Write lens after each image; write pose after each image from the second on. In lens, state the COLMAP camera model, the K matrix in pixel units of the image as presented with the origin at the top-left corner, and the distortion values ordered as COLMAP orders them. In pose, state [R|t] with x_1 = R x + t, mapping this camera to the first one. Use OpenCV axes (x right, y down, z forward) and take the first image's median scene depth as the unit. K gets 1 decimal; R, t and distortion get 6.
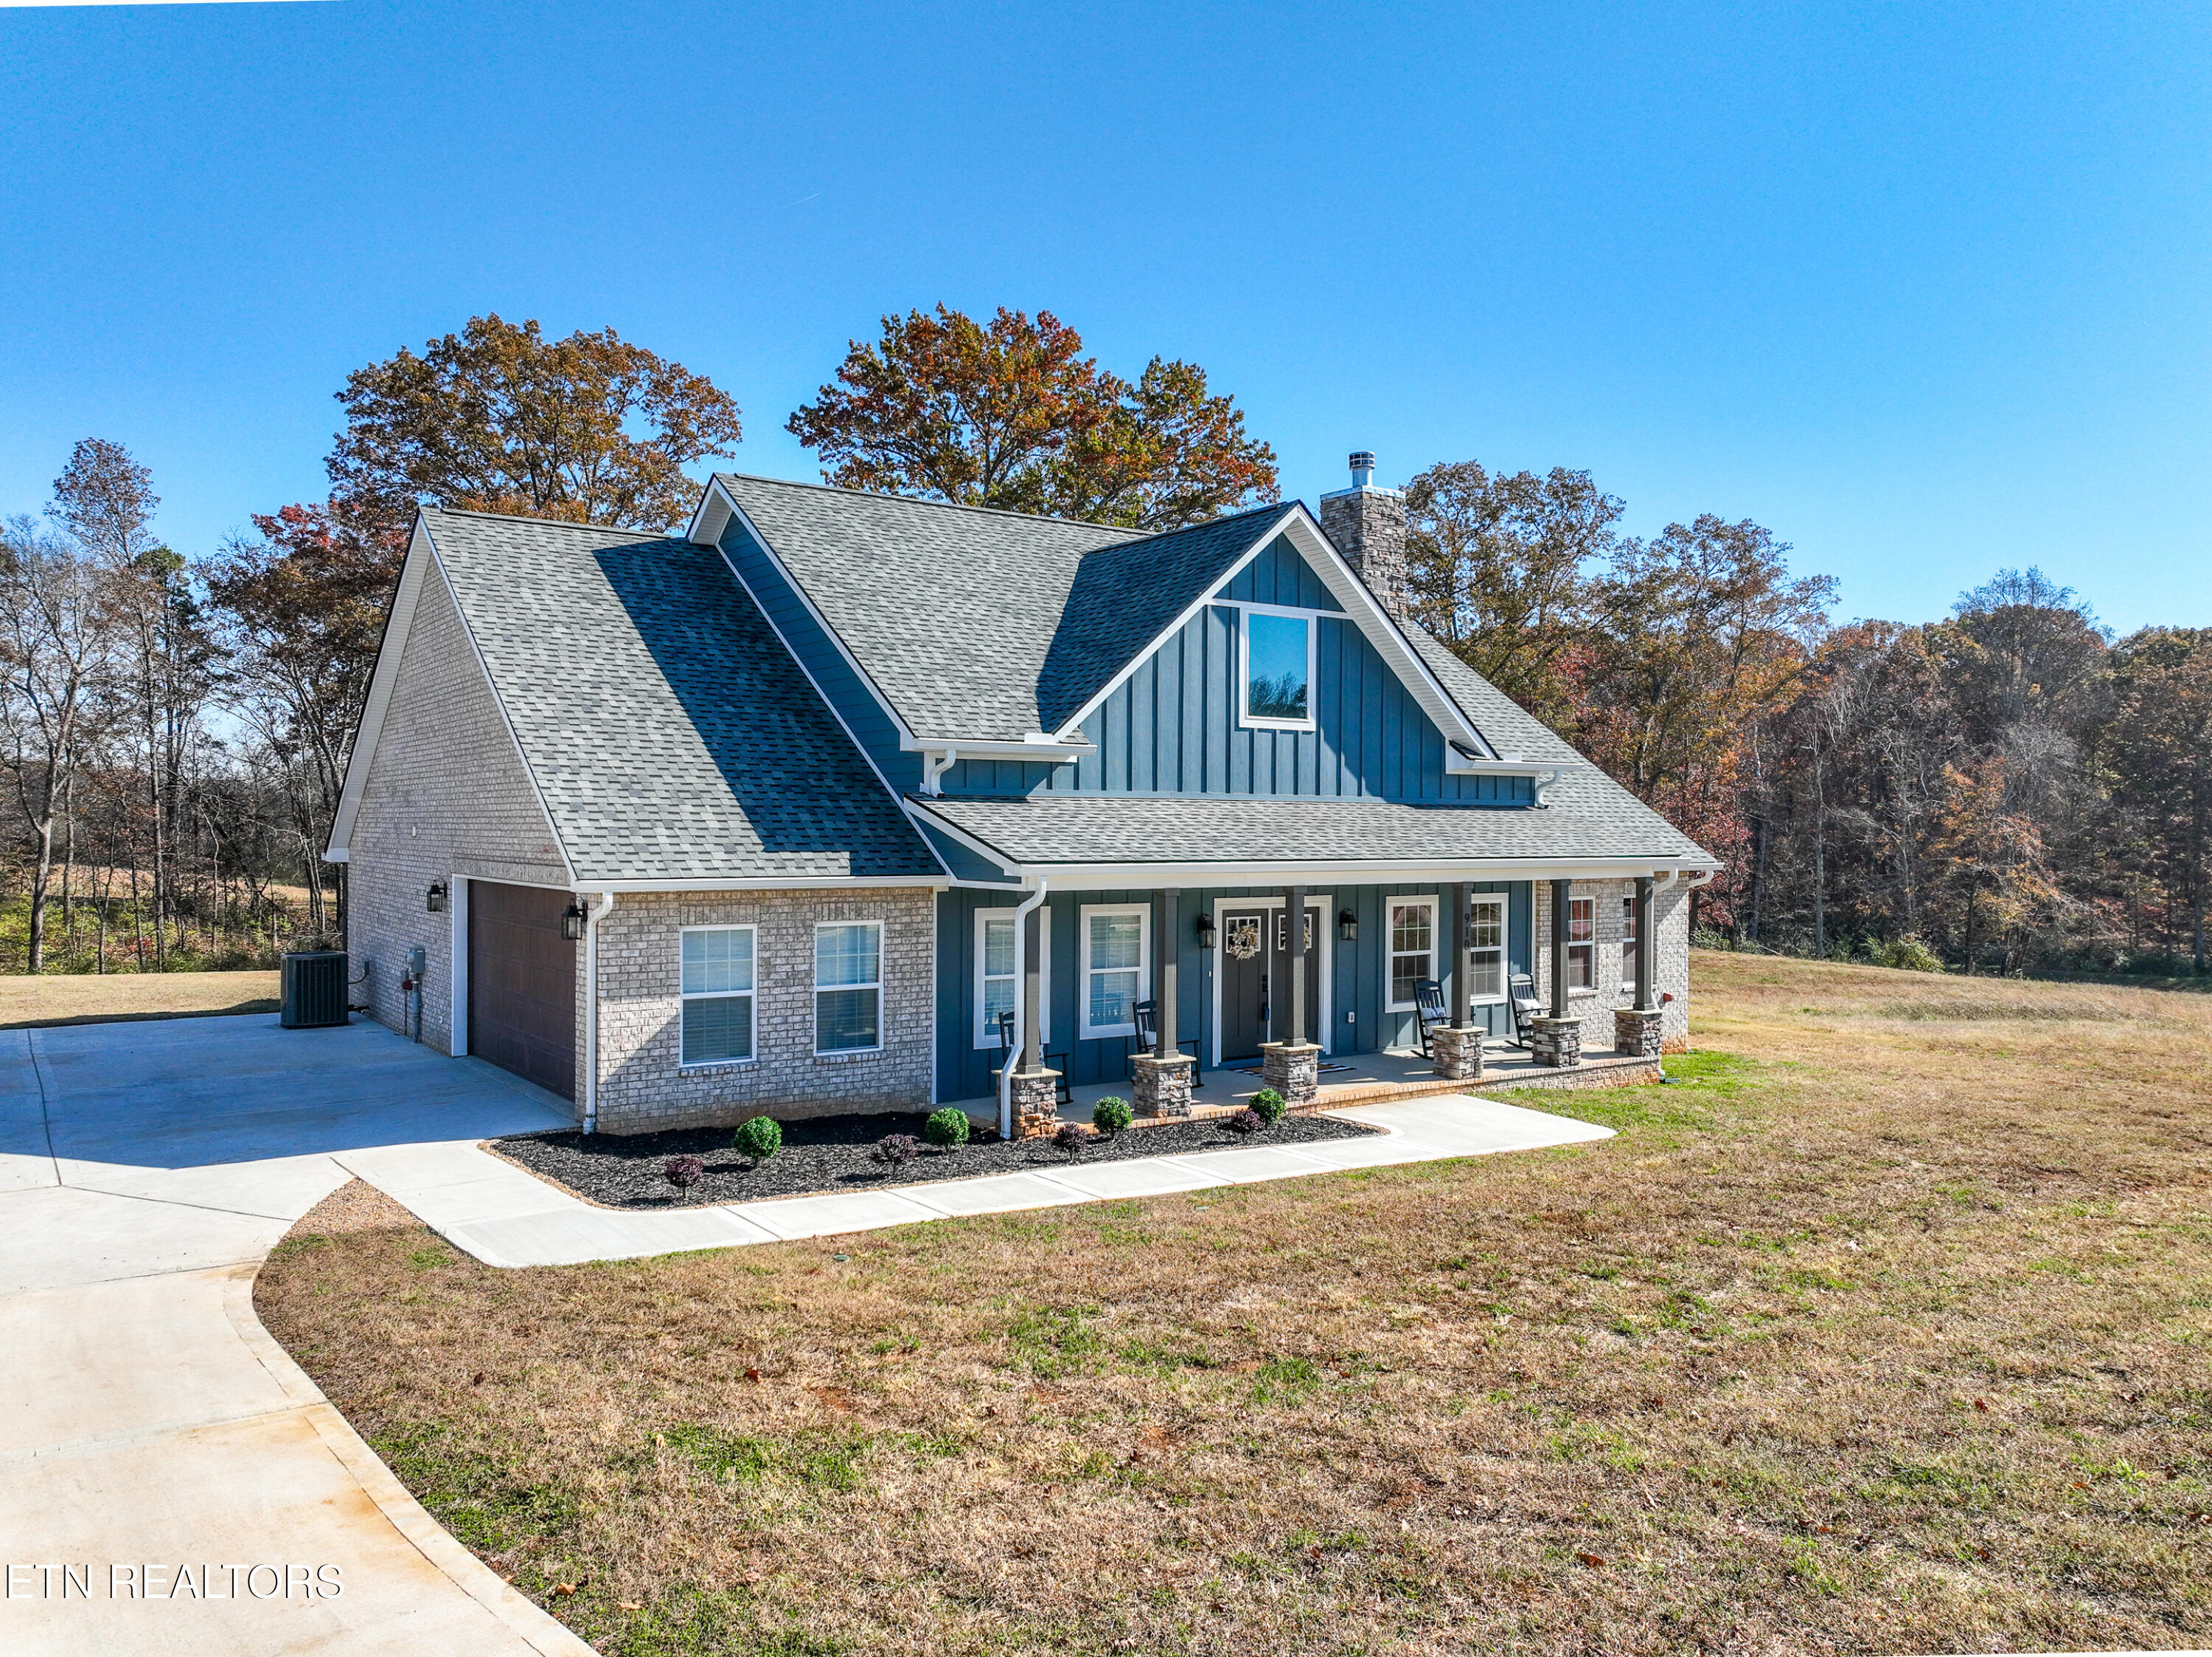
lens RADIAL K [[1635.3, 0, 1106.3], [0, 1635.3, 796.9], [0, 0, 1]] dist [0.002564, 0.012615]
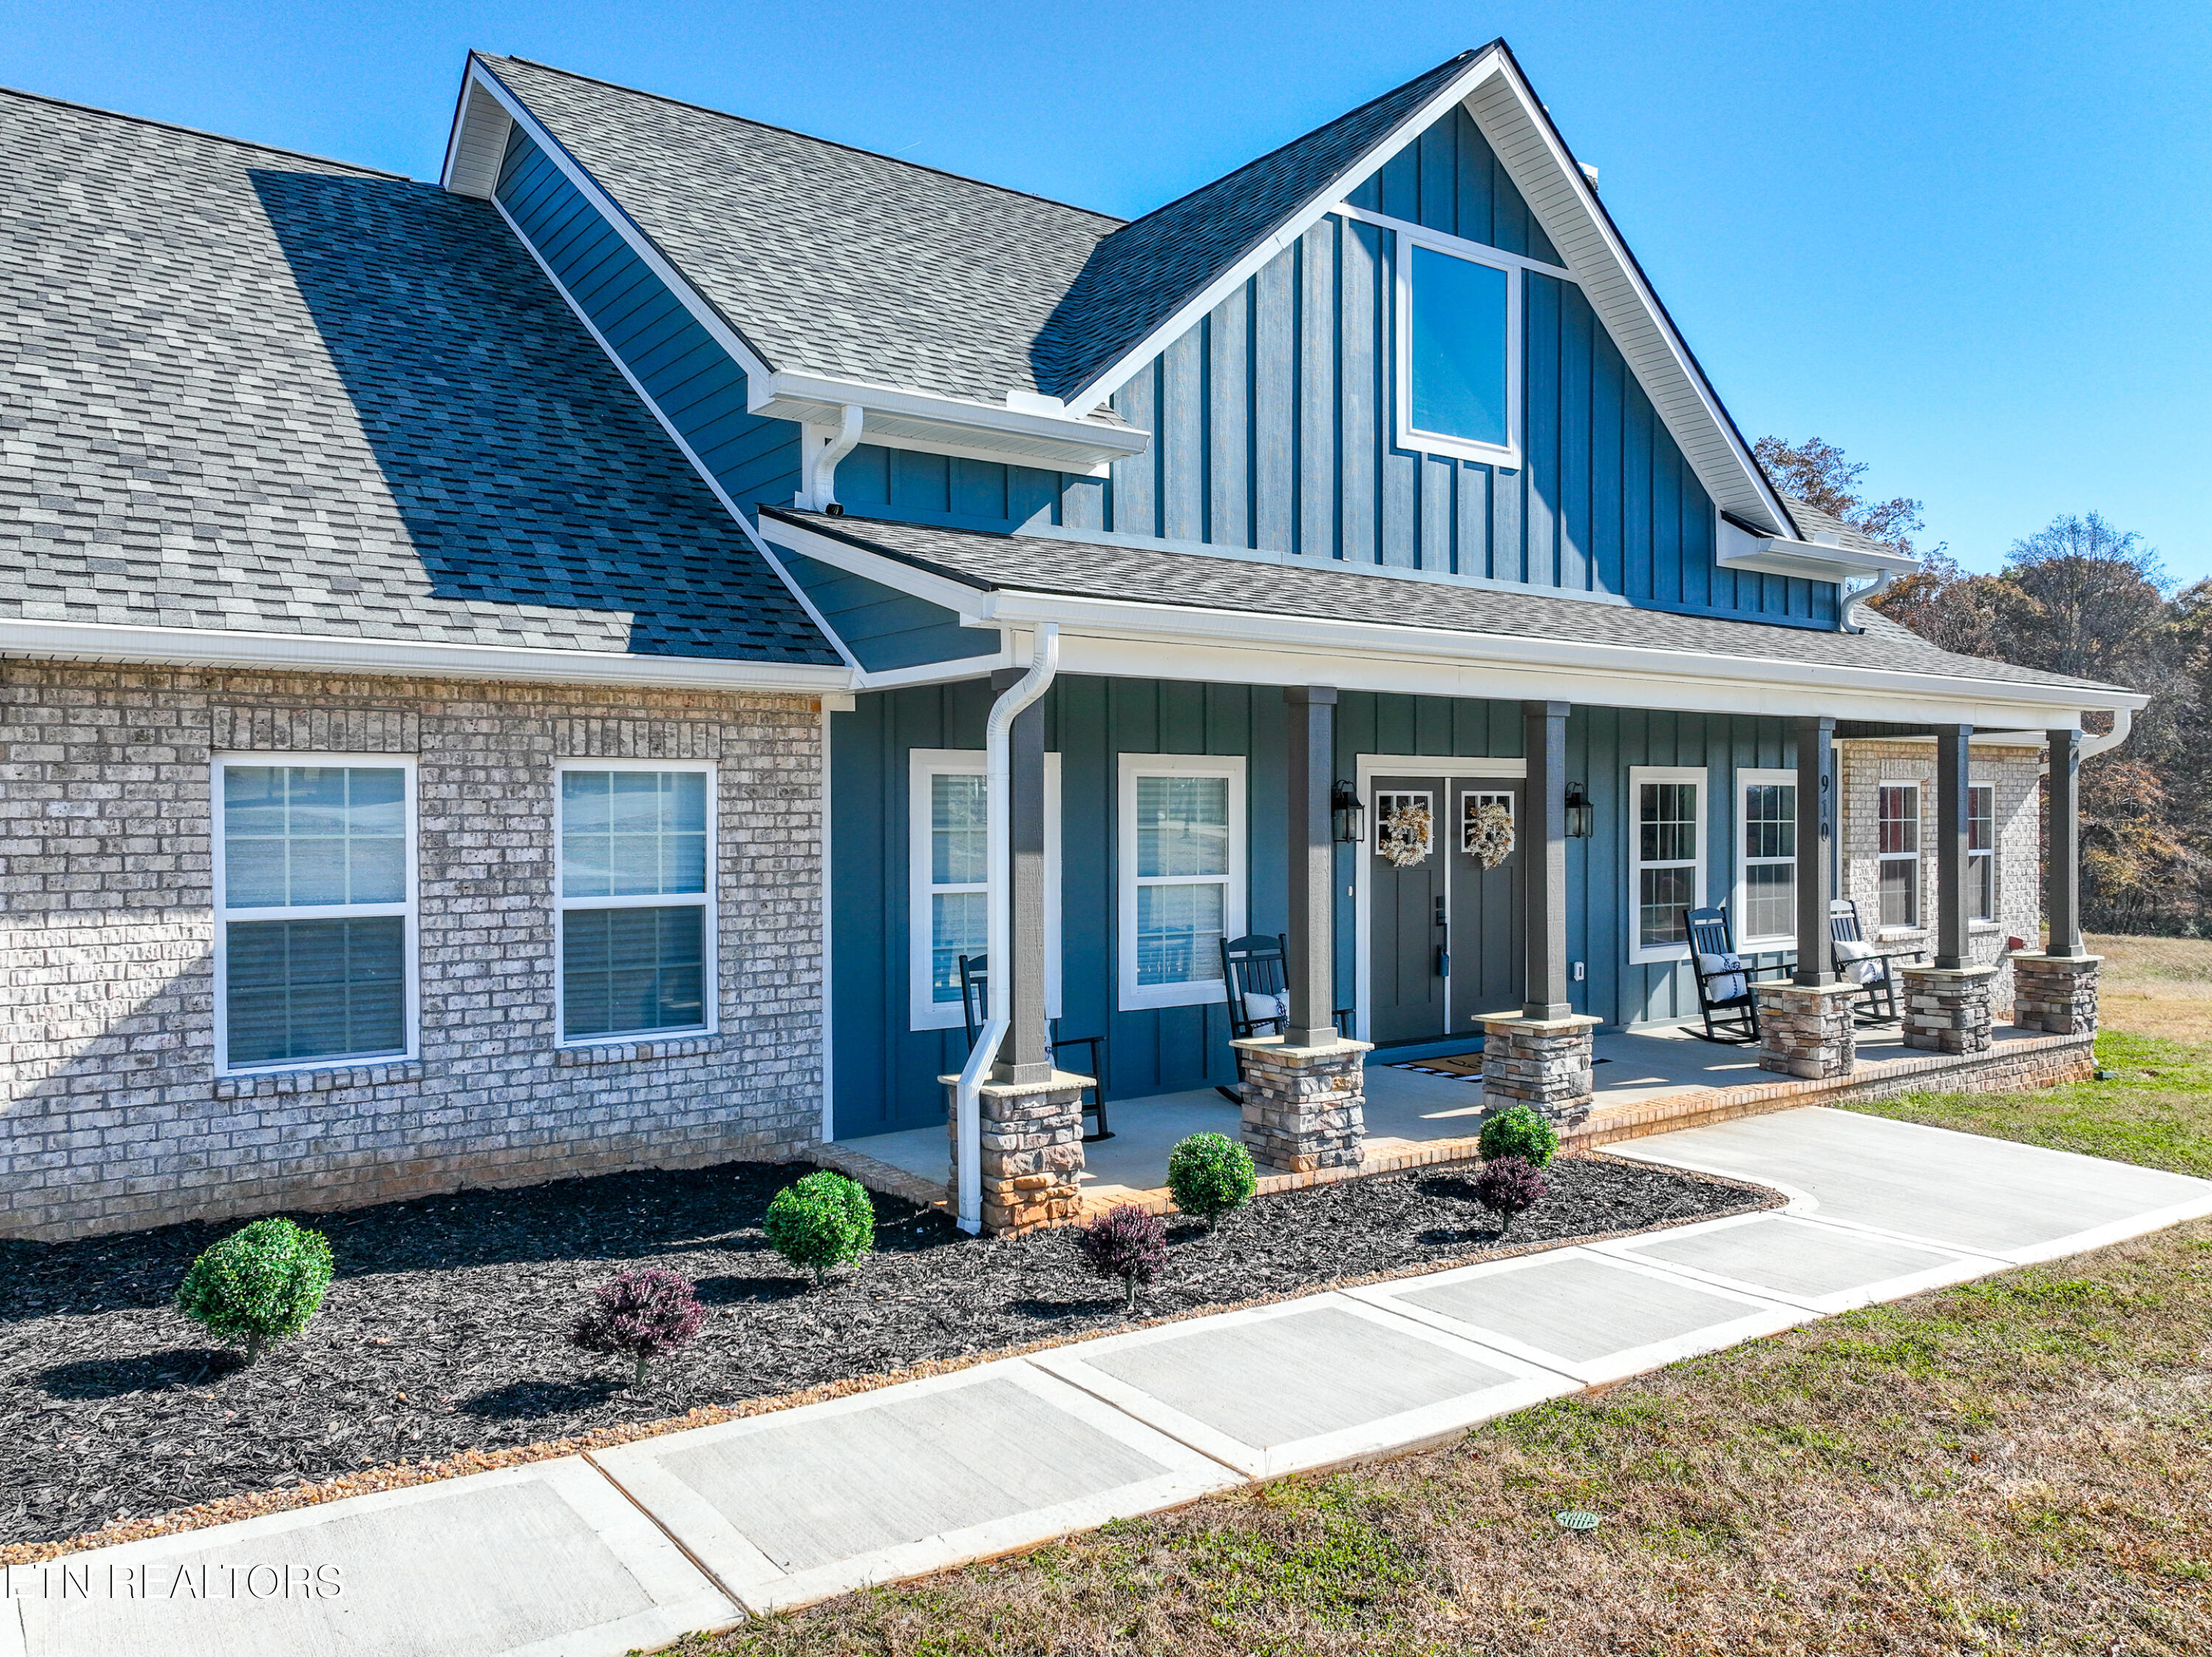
lens RADIAL K [[1635.3, 0, 1112.4], [0, 1635.3, 806.4], [0, 0, 1]] dist [0.002564, 0.012615]
pose [[0.999924, -0.008631, 0.008752, -0.022319], [0.008519, 0.999882, 0.012758, 0.076360], [-0.008861, -0.012683, 0.999880, 0.478770]]
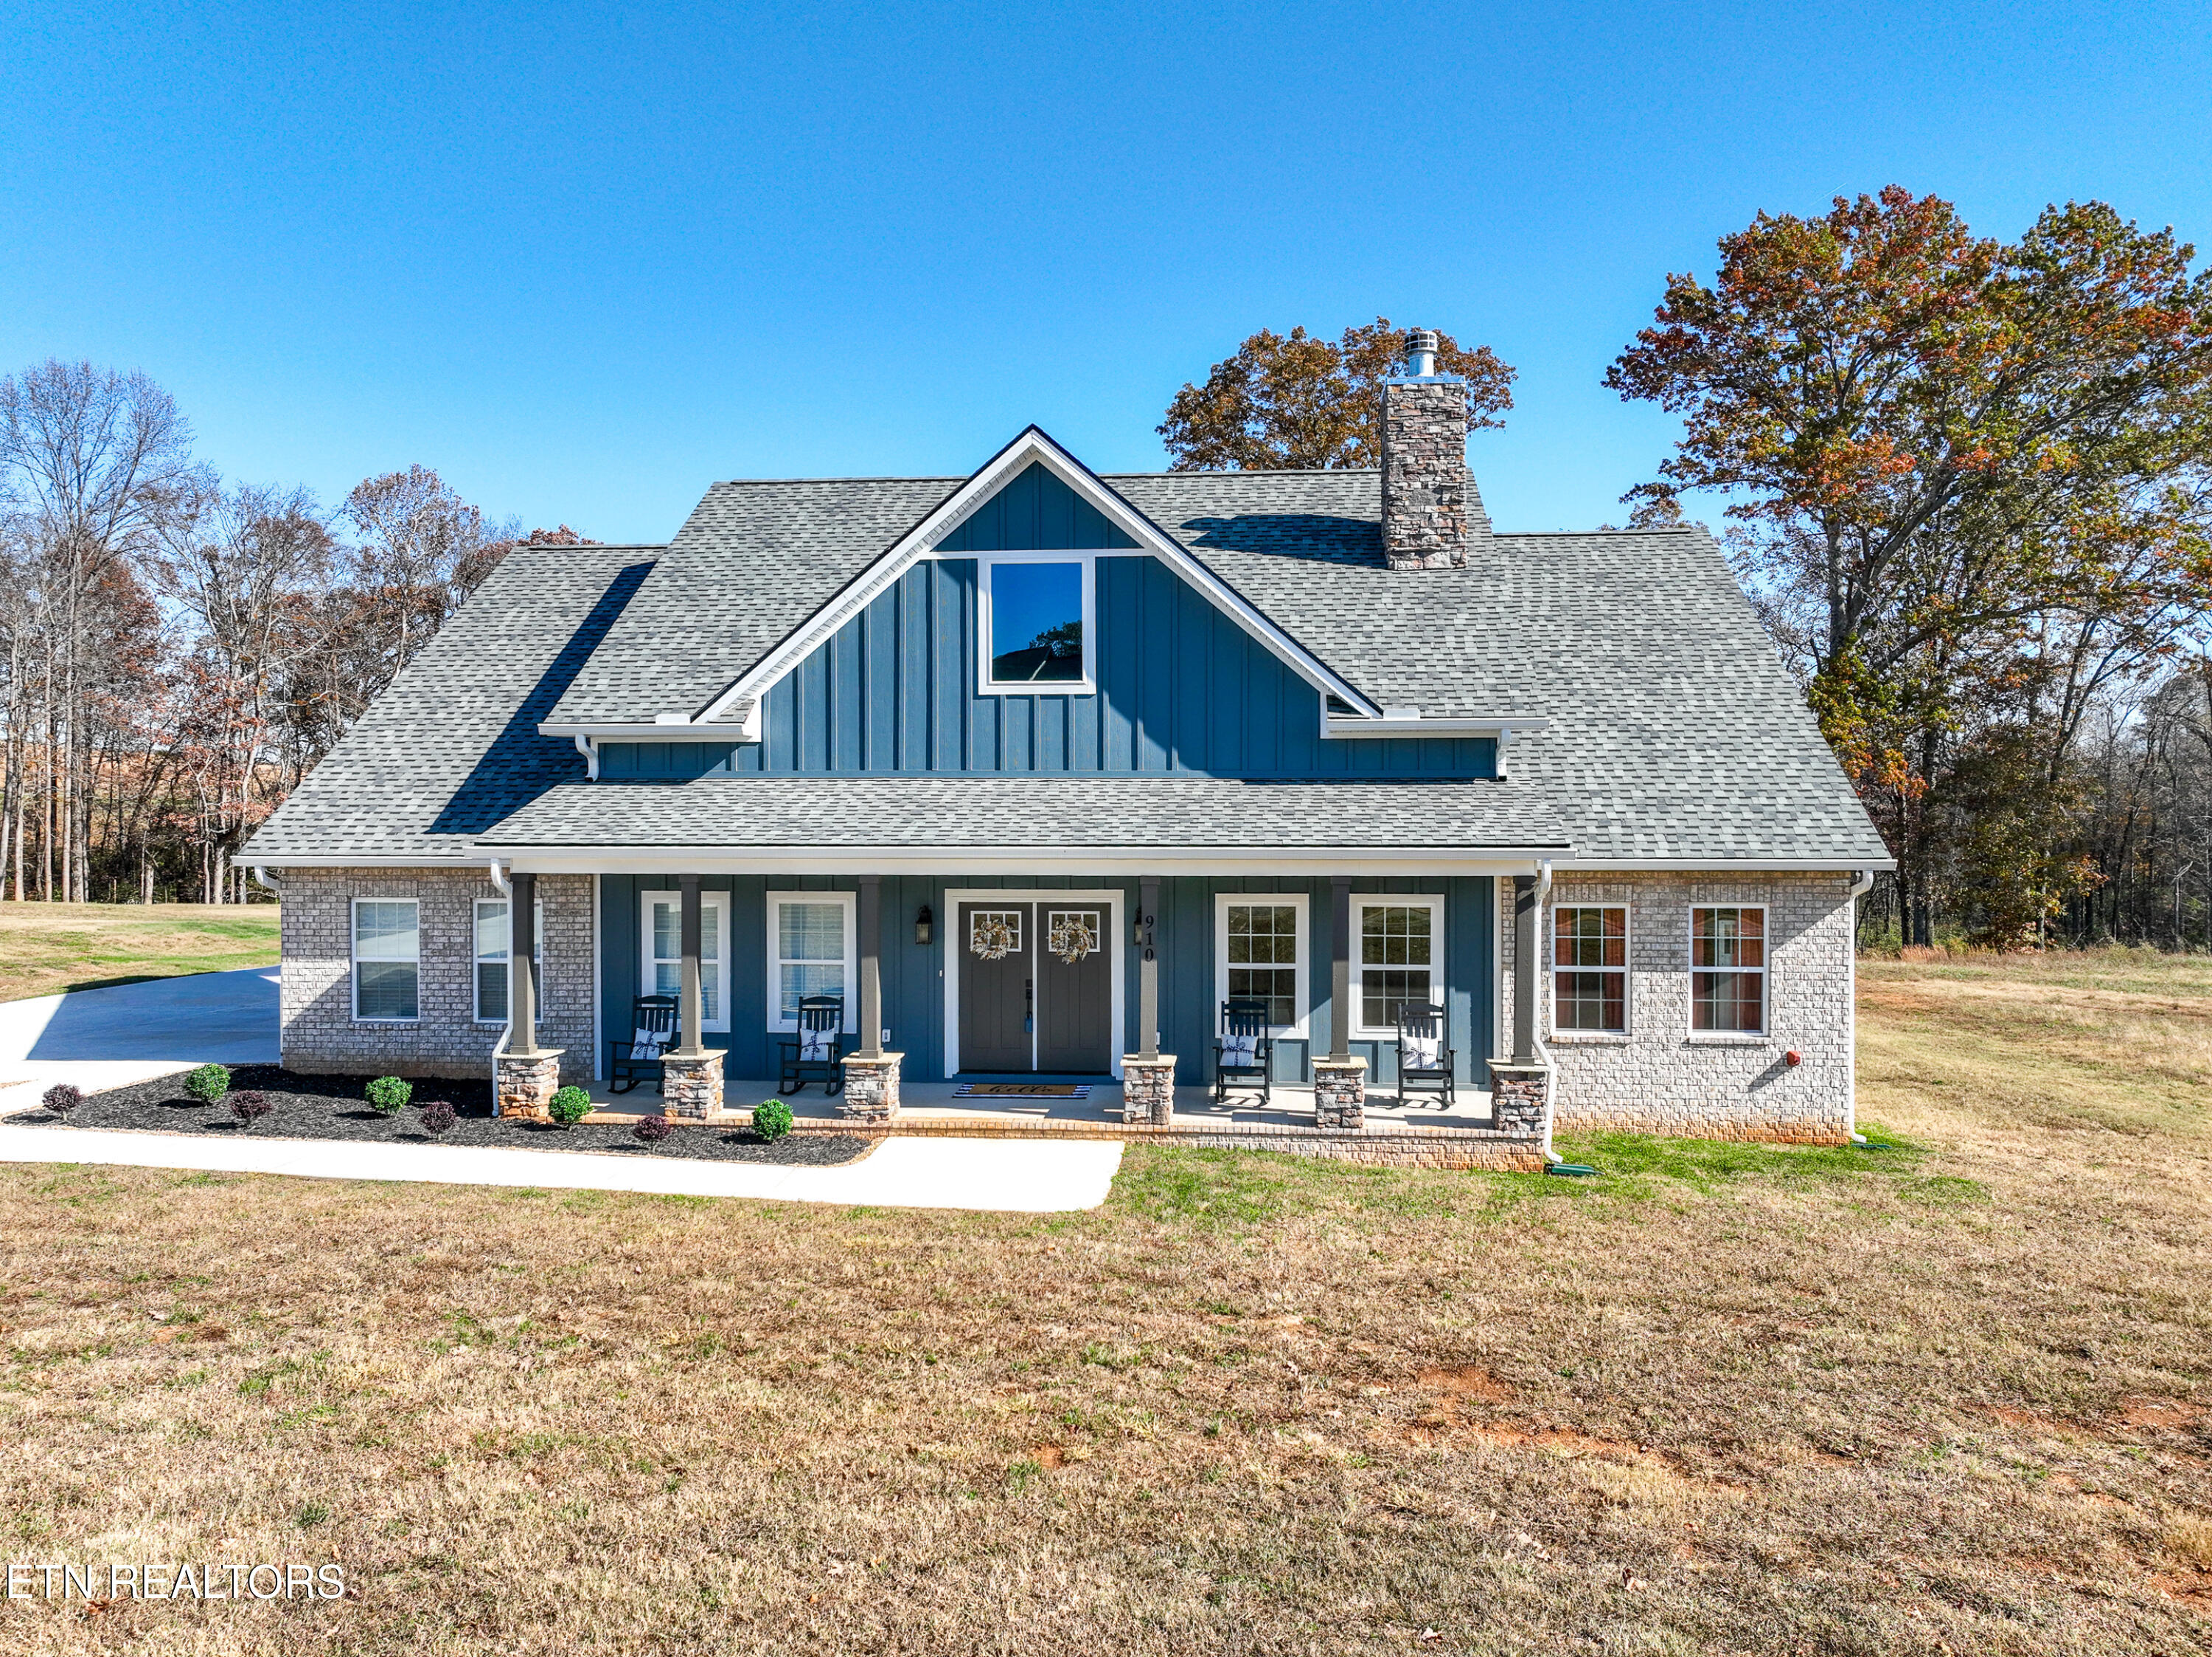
lens RADIAL K [[1635.3, 0, 1113.0], [0, 1635.3, 817.0], [0, 0, 1]] dist [0.002564, 0.012615]
pose [[0.754637, -0.002456, -0.656138, 0.762421], [0.015874, 0.999769, 0.014515, 0.012033], [0.655950, -0.021369, 0.754502, 0.412738]]
